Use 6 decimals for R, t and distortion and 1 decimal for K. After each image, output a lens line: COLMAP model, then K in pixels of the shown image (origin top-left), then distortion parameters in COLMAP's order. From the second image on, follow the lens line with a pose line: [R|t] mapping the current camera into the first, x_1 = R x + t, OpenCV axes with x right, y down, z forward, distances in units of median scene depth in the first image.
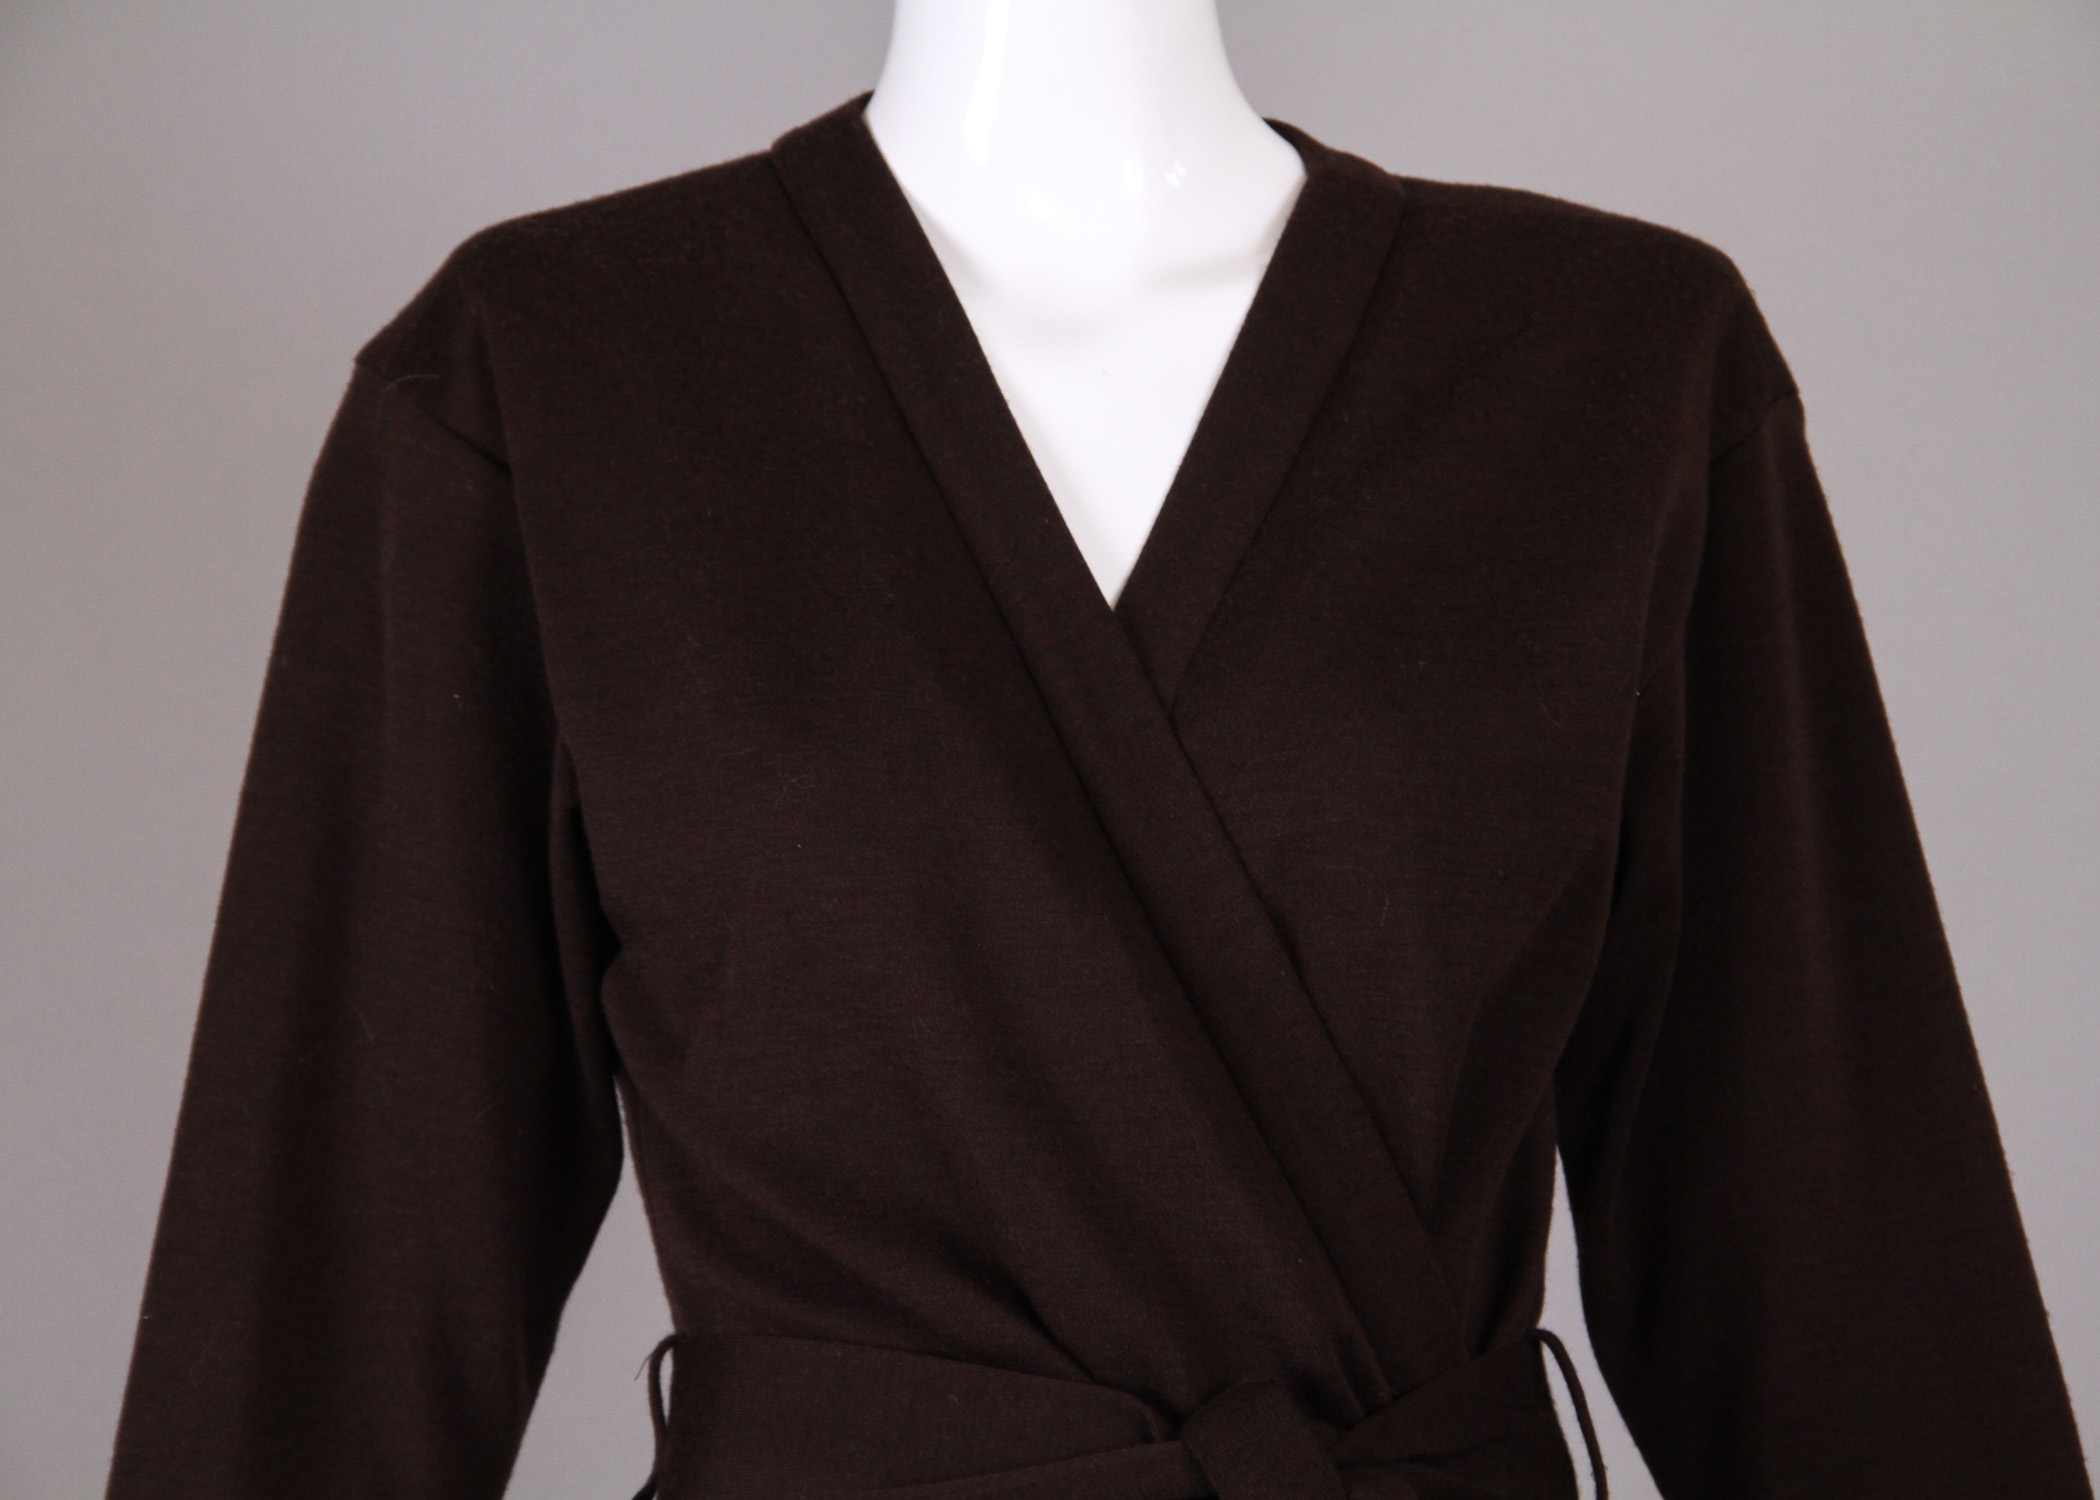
lens RADIAL K [[7970.5, 0, 1055.0], [0, 7970.5, 700.0], [0, 0, 1]] dist [0.704714, 0.000000]
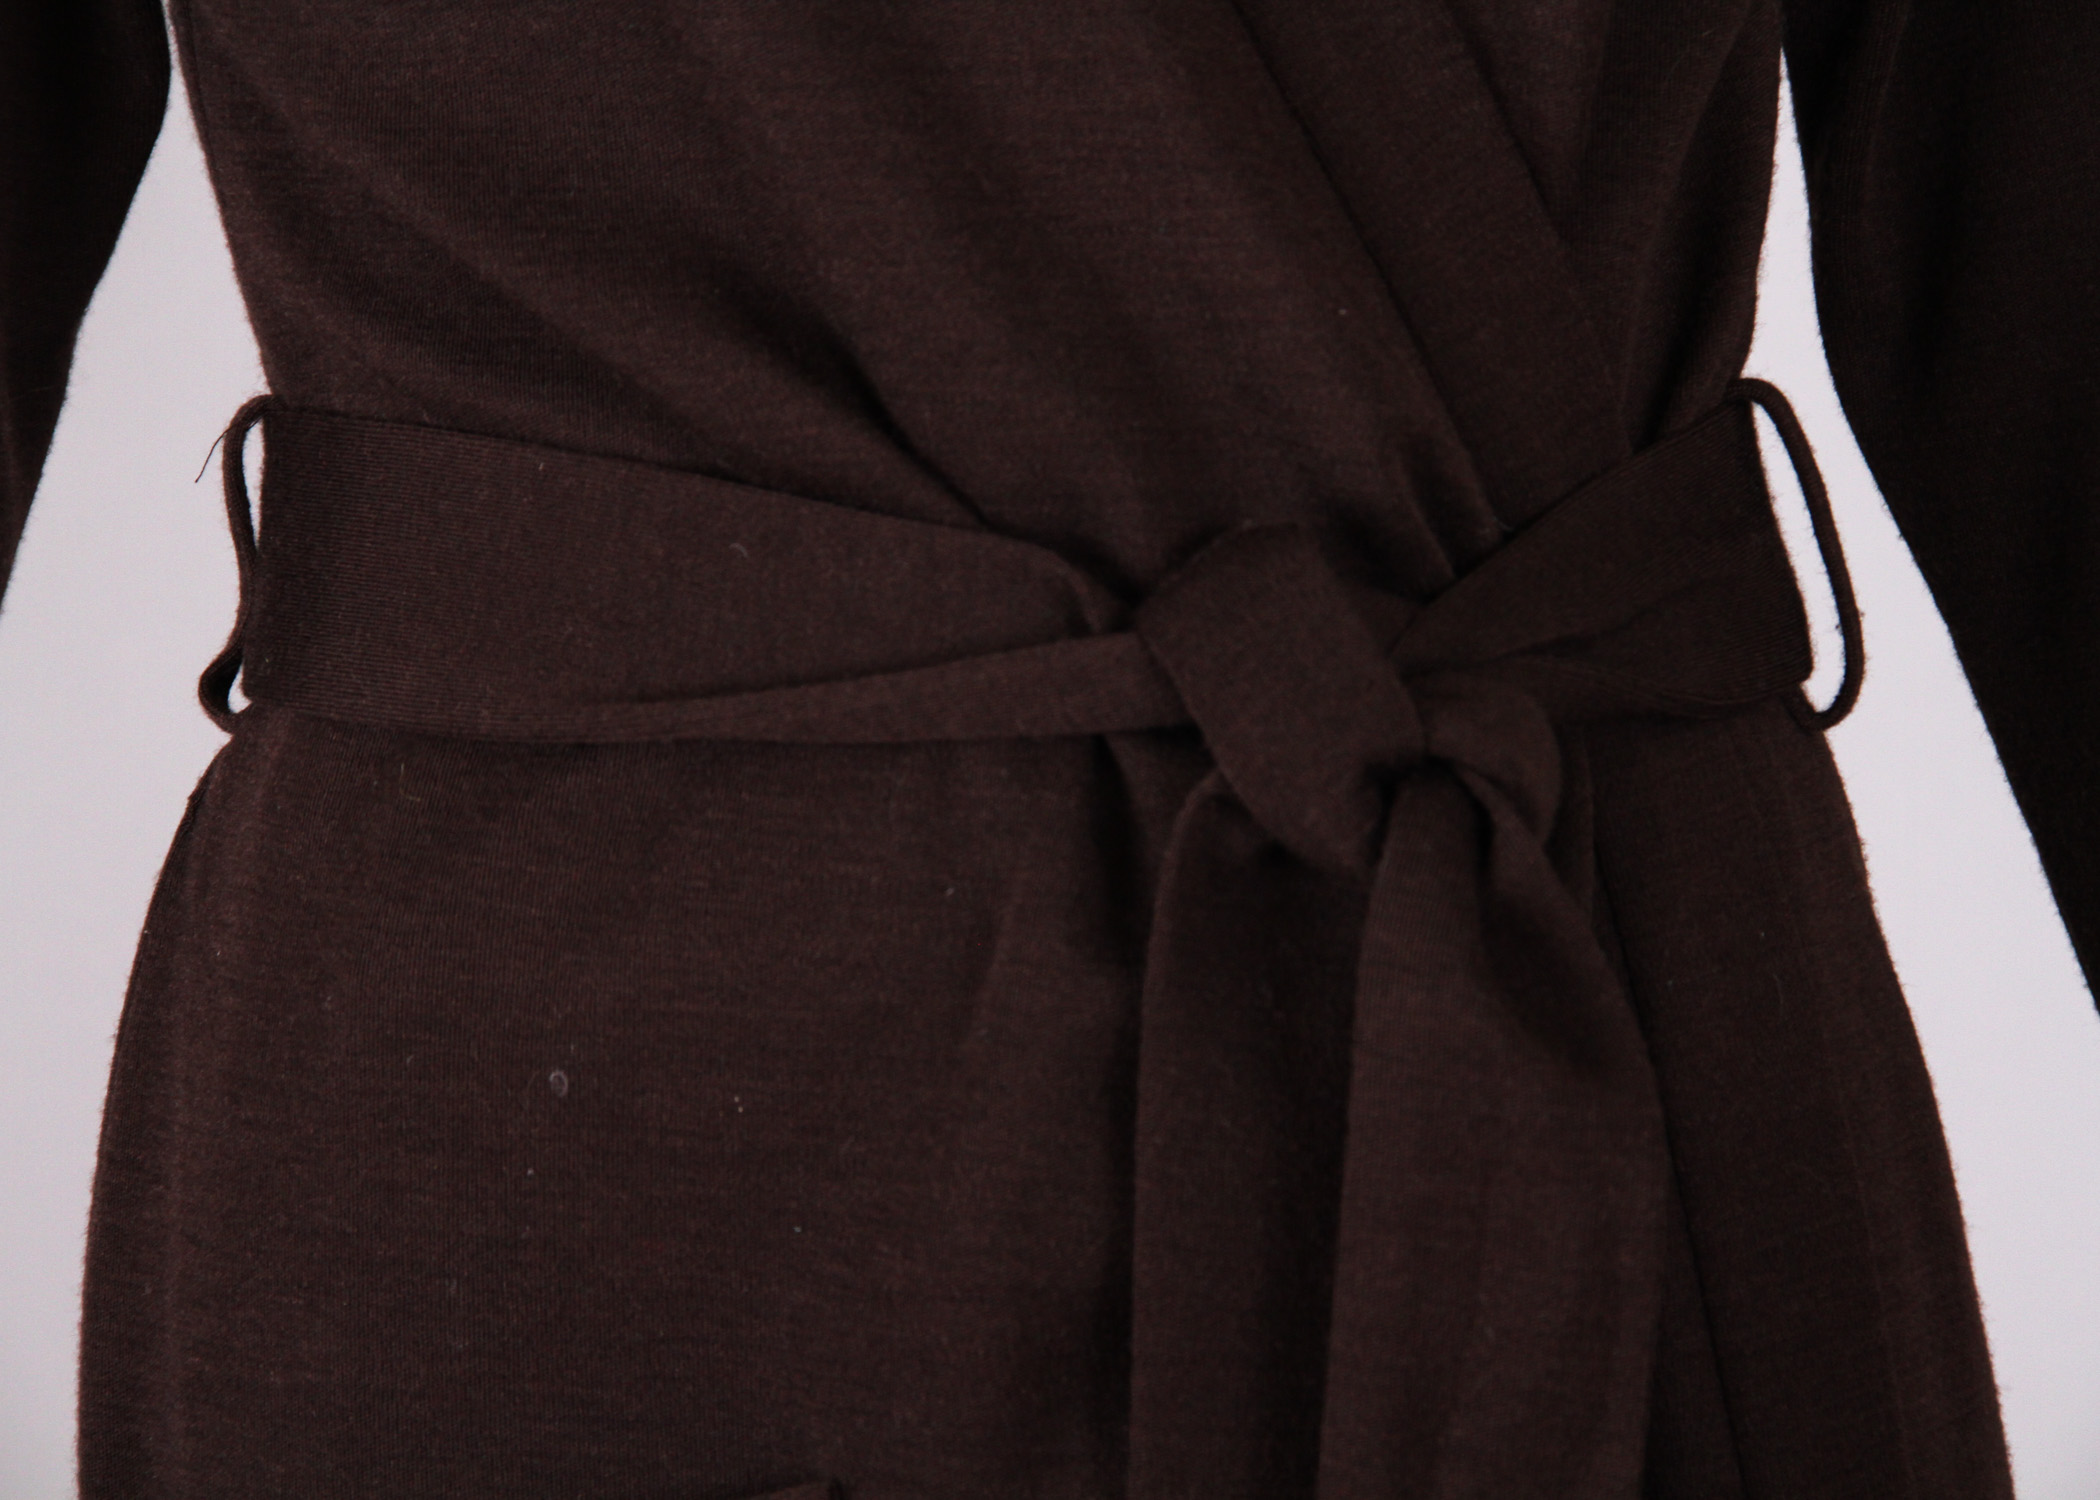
lens RADIAL K [[9485.4, 0, 1066.1], [0, 9485.4, 760.0], [0, 0, 1]] dist [1.006568, 0.000000]
pose [[0.999891, -0.012394, 0.008057, 0.005025], [0.010610, 0.981203, 0.192689, -0.029251], [-0.010294, -0.192582, 0.981227, 0.325699]]
